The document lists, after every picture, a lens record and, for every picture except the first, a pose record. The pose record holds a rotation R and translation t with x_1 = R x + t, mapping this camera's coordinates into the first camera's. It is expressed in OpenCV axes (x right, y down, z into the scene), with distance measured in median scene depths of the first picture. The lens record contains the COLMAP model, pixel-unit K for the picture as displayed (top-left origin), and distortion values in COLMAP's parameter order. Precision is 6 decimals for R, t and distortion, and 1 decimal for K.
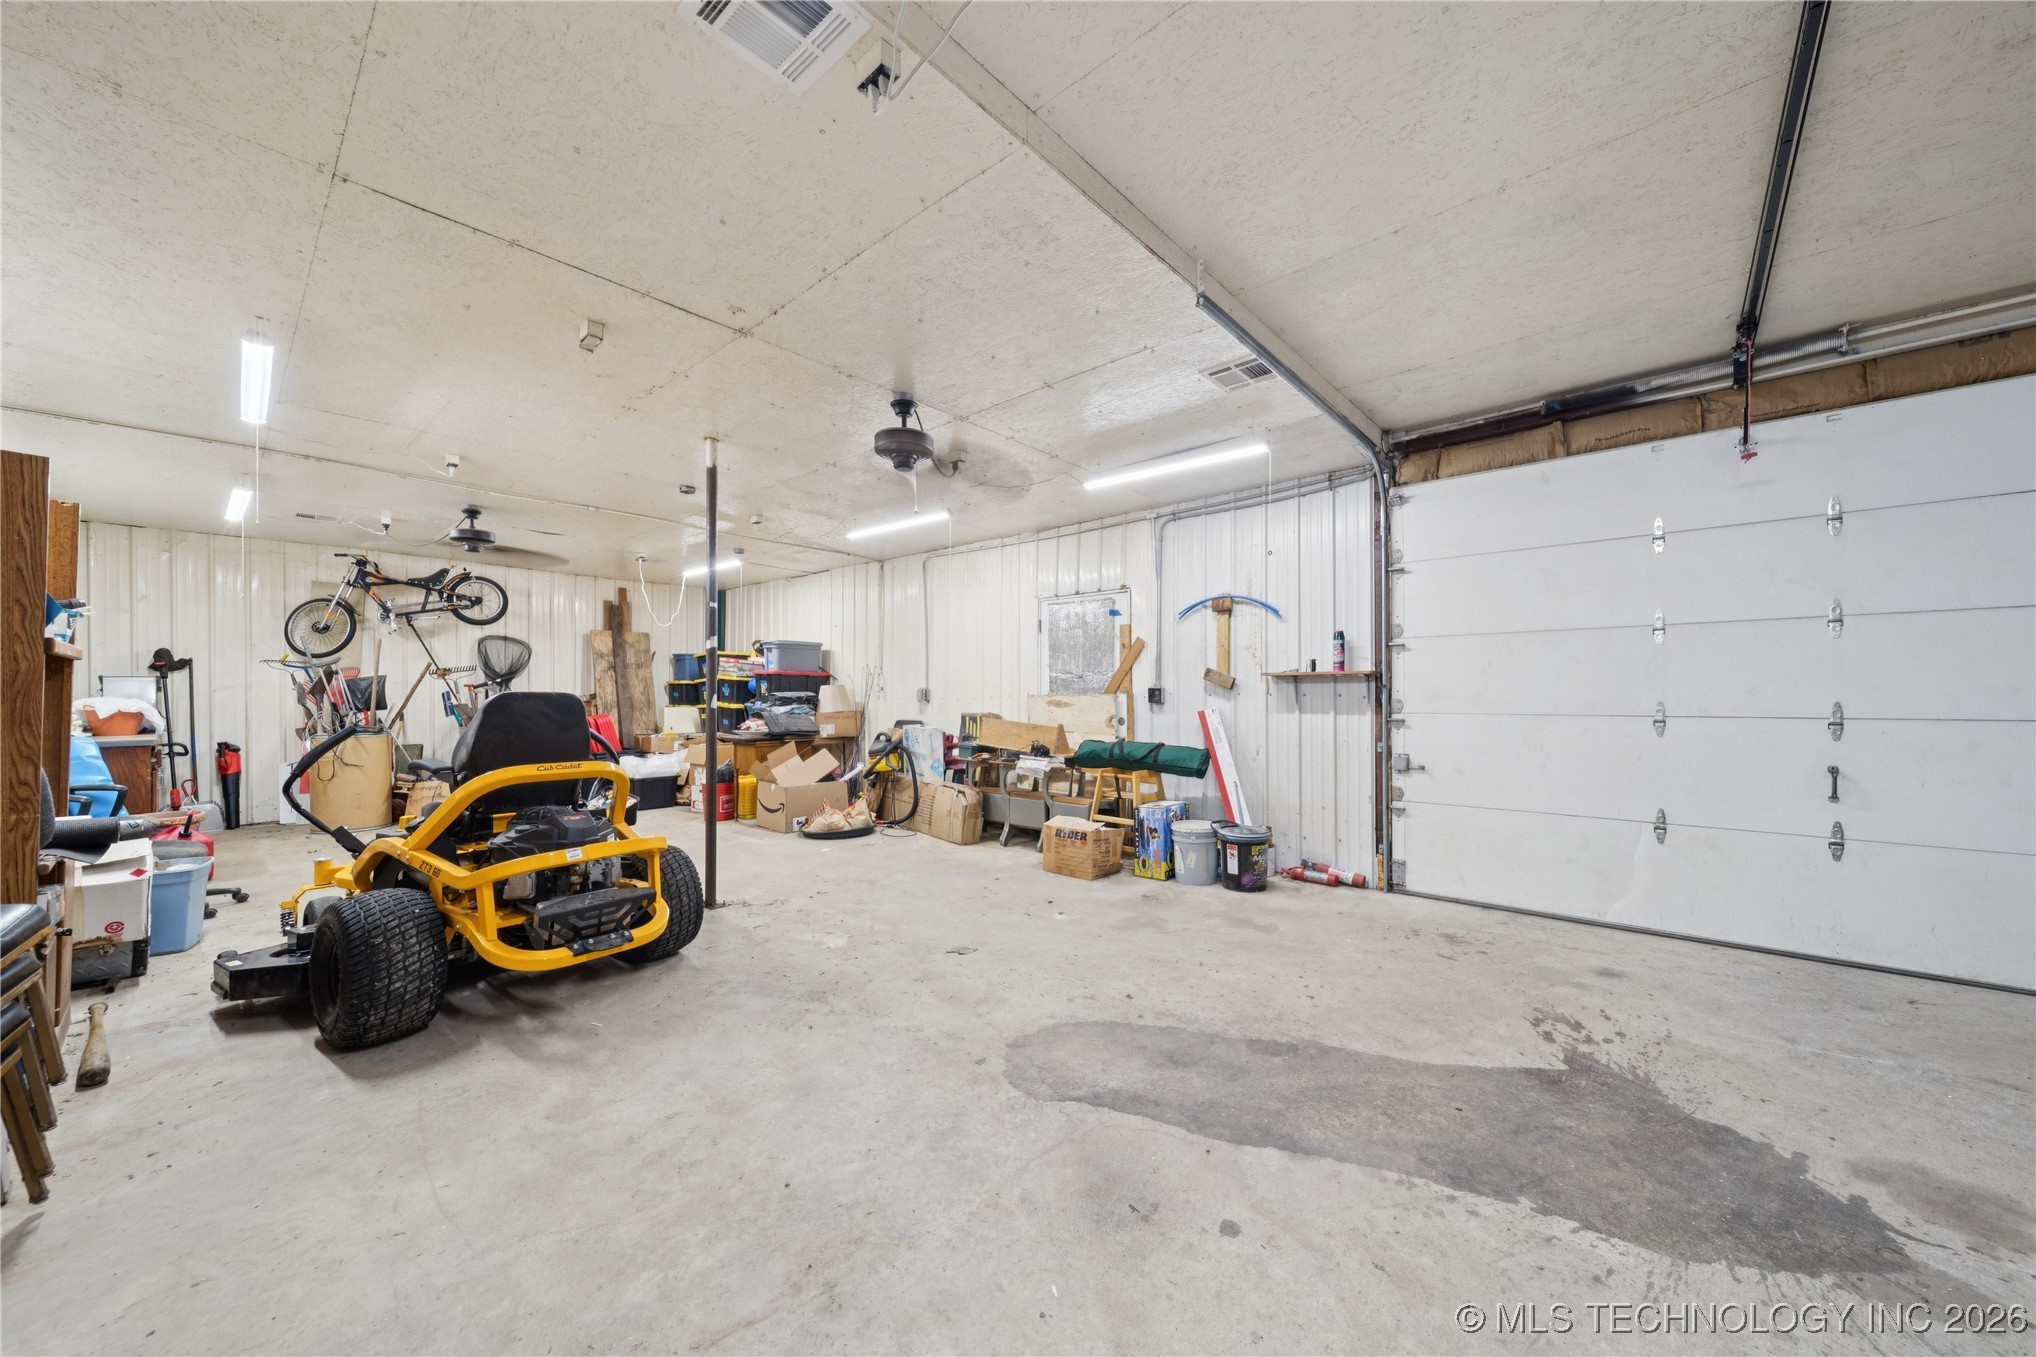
lens RADIAL K [[729.9, 0, 1020.0], [0, 729.9, 690.3], [0, 0, 1]] dist [0.006511, -0.001510]
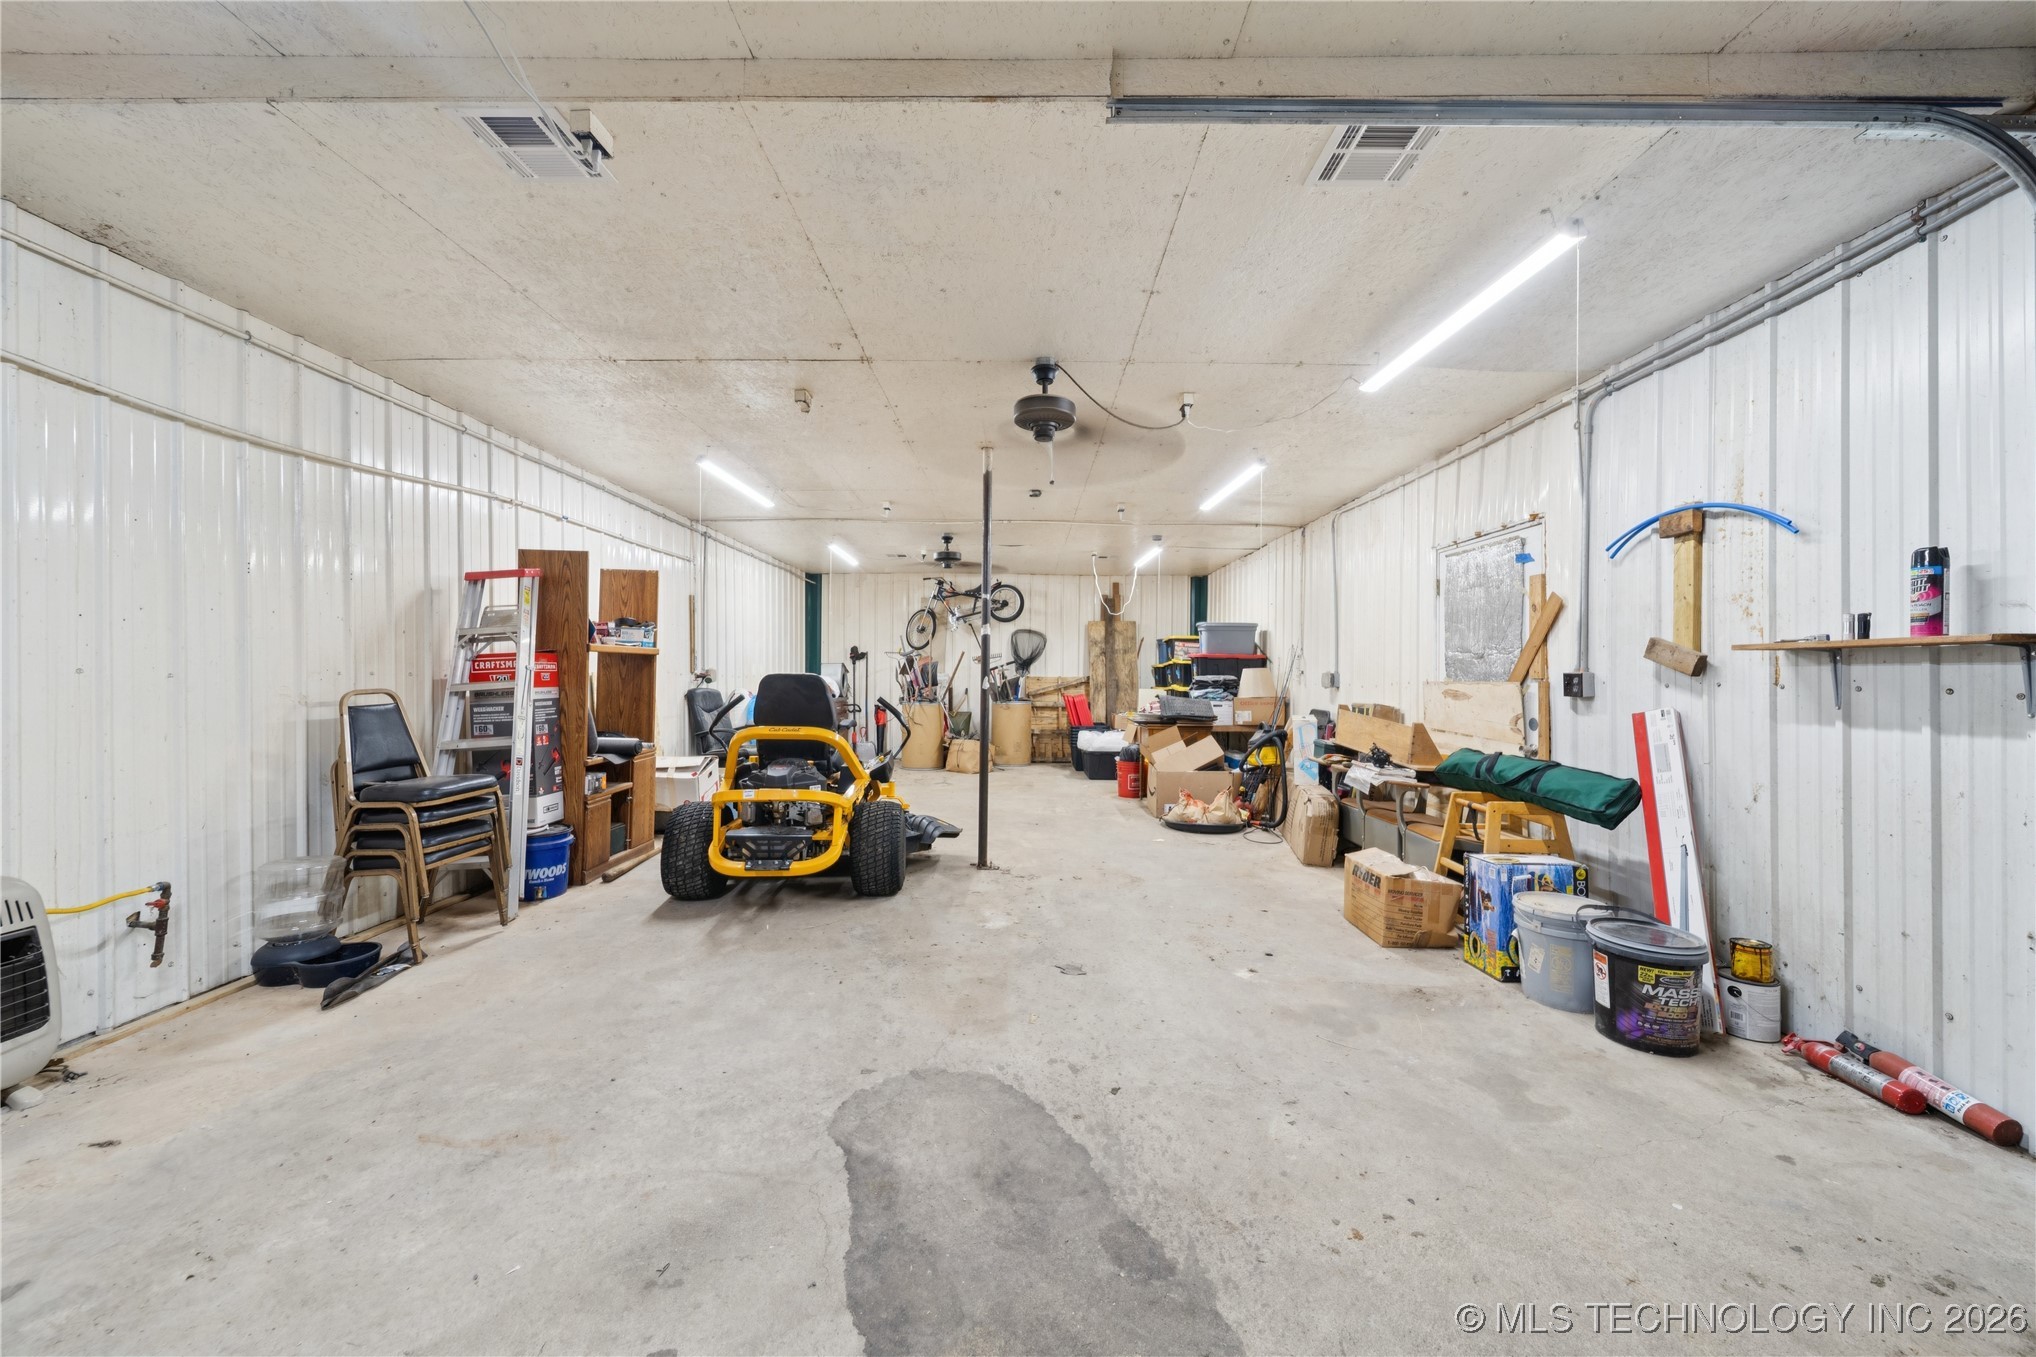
lens RADIAL K [[729.9, 0, 1017.2], [0, 729.9, 667.9], [0, 0, 1]] dist [0.006511, -0.001510]
pose [[0.652317, -0.000785, -0.757945, 0.394052], [-0.005047, 0.999973, -0.005379, -0.001951], [0.757929, 0.007334, 0.652296, 0.268628]]
